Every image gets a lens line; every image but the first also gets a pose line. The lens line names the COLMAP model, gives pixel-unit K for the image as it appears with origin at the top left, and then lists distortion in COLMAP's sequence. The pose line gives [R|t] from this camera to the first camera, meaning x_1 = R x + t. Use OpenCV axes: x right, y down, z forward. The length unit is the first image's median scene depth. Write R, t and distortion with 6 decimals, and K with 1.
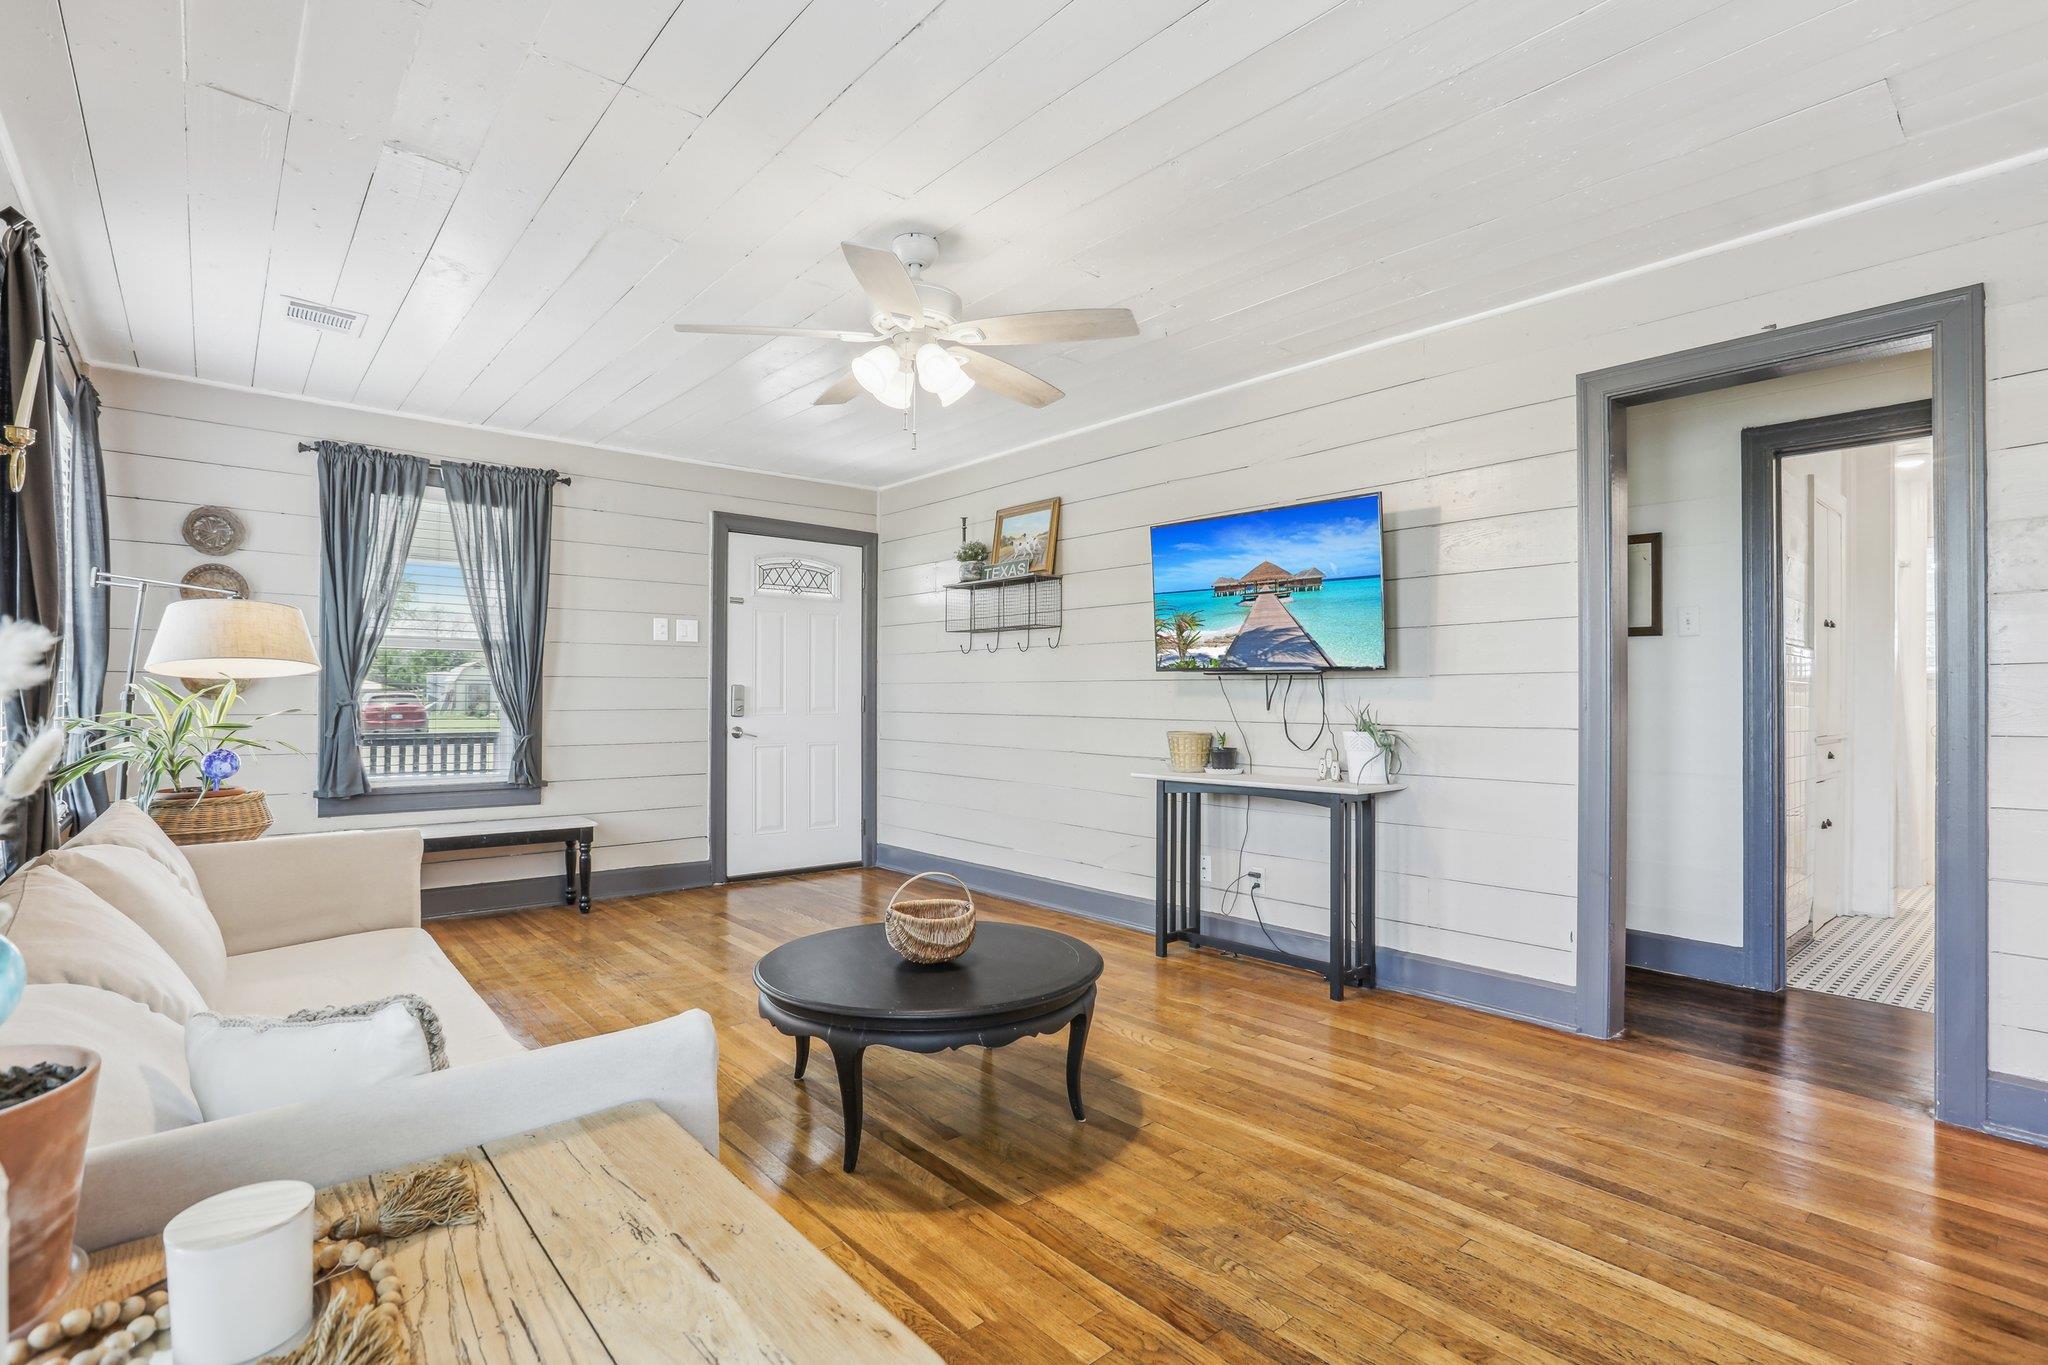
lens RADIAL K [[984.7, 0, 1018.5], [0, 984.7, 689.0], [0, 0, 1]] dist [-0.004712, -0.000335]
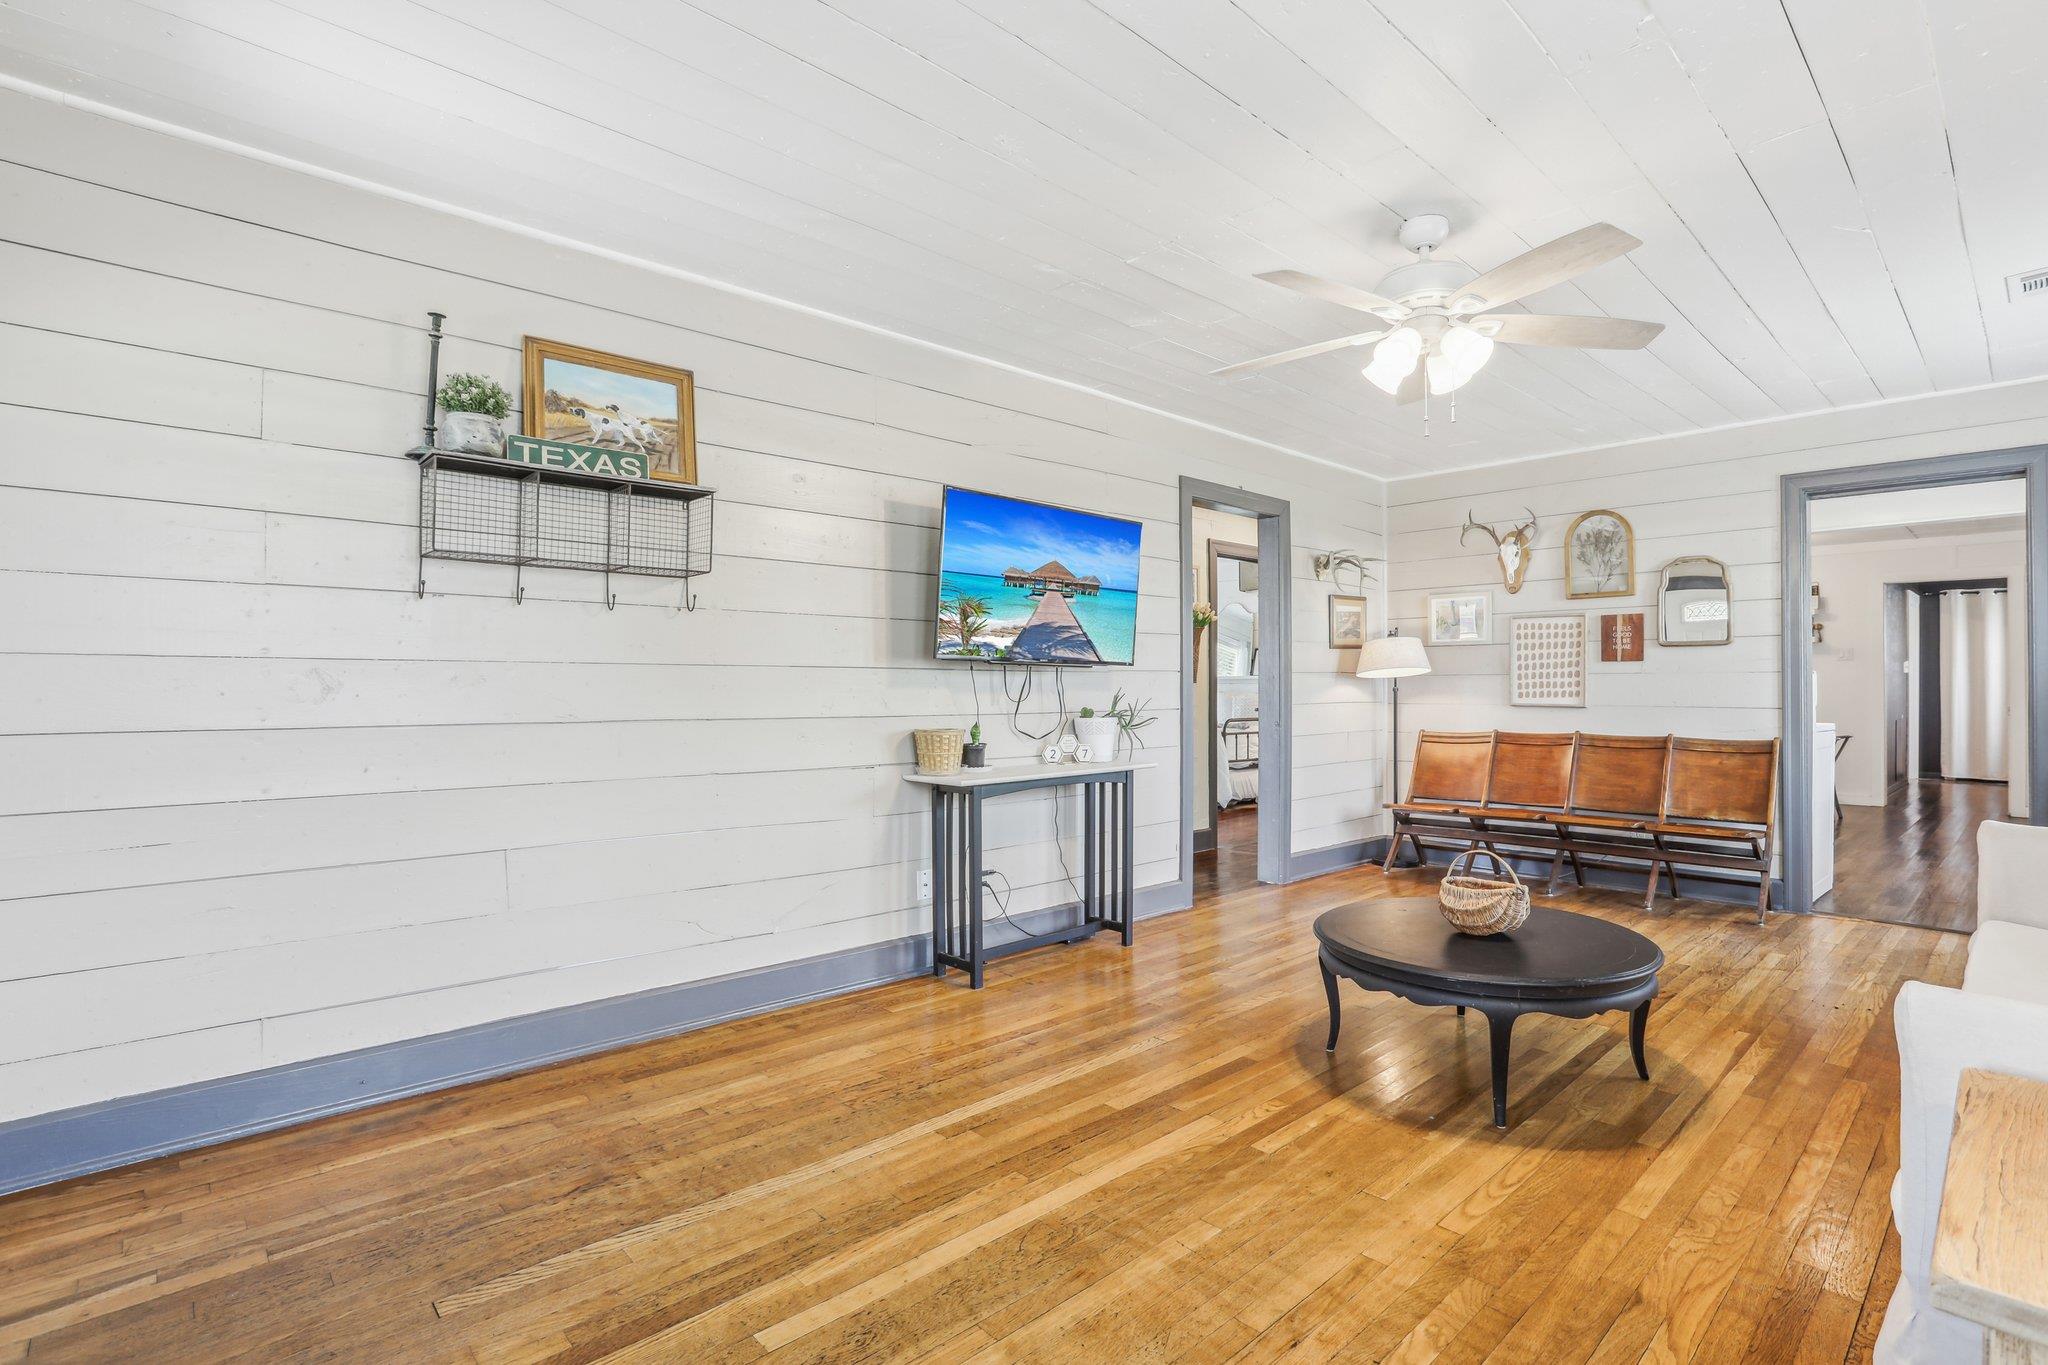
lens RADIAL K [[984.7, 0, 1035.6], [0, 984.7, 670.3], [0, 0, 1]] dist [-0.004712, -0.000335]
pose [[-0.061530, 0.013627, 0.998012, -0.587839], [-0.009671, 0.999852, -0.014248, 0.001758], [-0.998058, -0.010529, -0.061389, 0.804185]]
